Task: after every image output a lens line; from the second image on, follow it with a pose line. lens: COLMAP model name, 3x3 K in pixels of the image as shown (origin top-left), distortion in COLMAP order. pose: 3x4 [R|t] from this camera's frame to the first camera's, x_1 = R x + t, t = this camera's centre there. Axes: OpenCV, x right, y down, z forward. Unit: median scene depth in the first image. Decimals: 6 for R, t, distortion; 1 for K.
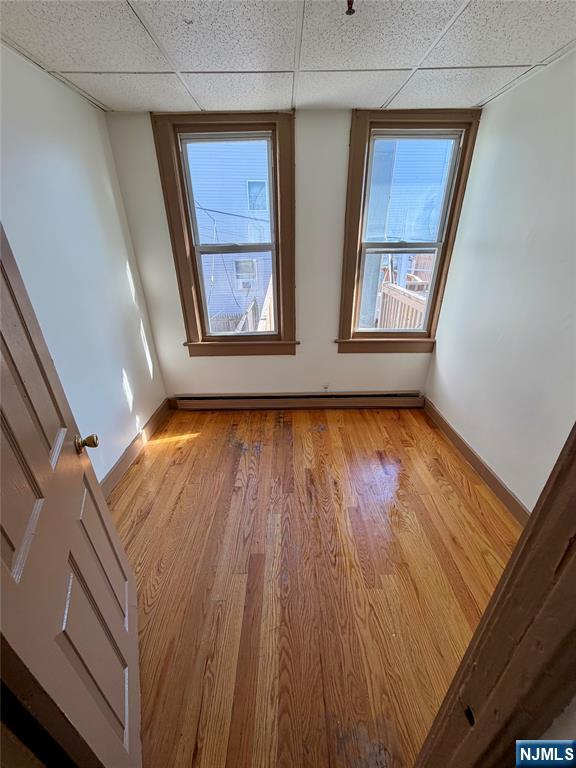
lens RADIAL K [[303.3, 0, 288.0], [0, 303.3, 384.0], [0, 0, 1]] dist [0.000428, 0.000019]
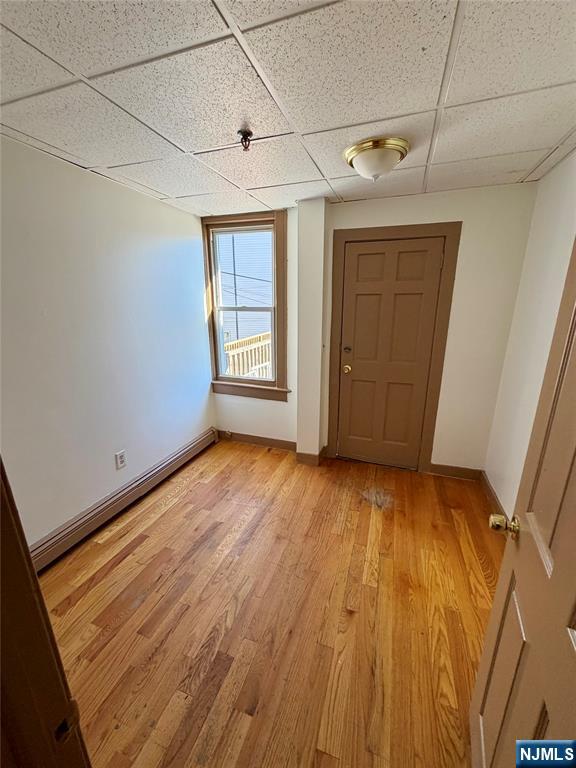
lens RADIAL K [[306.3, 0, 288.0], [0, 306.3, 384.0], [0, 0, 1]] dist [-0.000656, -0.000173]
pose [[0.940789, 0.105308, -0.322220, 0.426906], [-0.159209, 0.976430, -0.145729, 0.001589], [0.299278, 0.188400, 0.935381, -0.051165]]
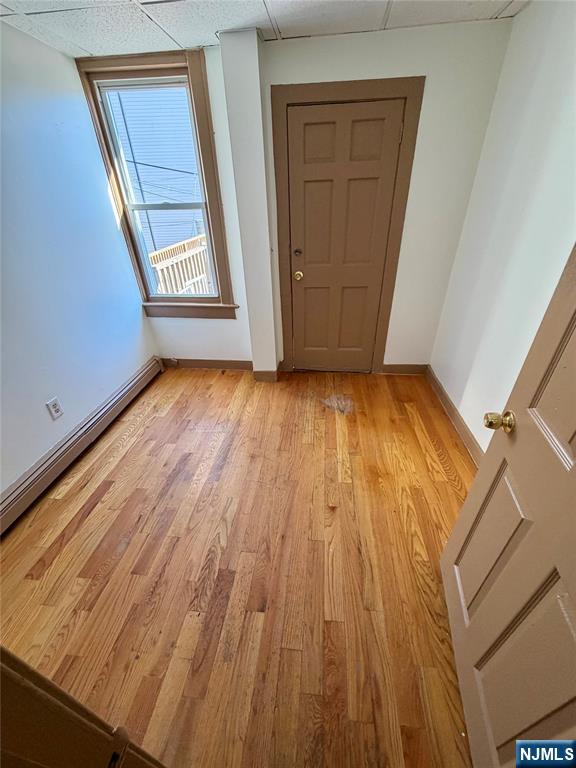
lens RADIAL K [[306.3, 0, 288.0], [0, 306.3, 384.0], [0, 0, 1]] dist [-0.000656, -0.000173]
pose [[0.993207, 0.051841, -0.104171, 0.351543], [-0.039852, 0.992675, 0.114051, -0.005870], [0.109320, -0.109125, 0.987998, 0.000859]]
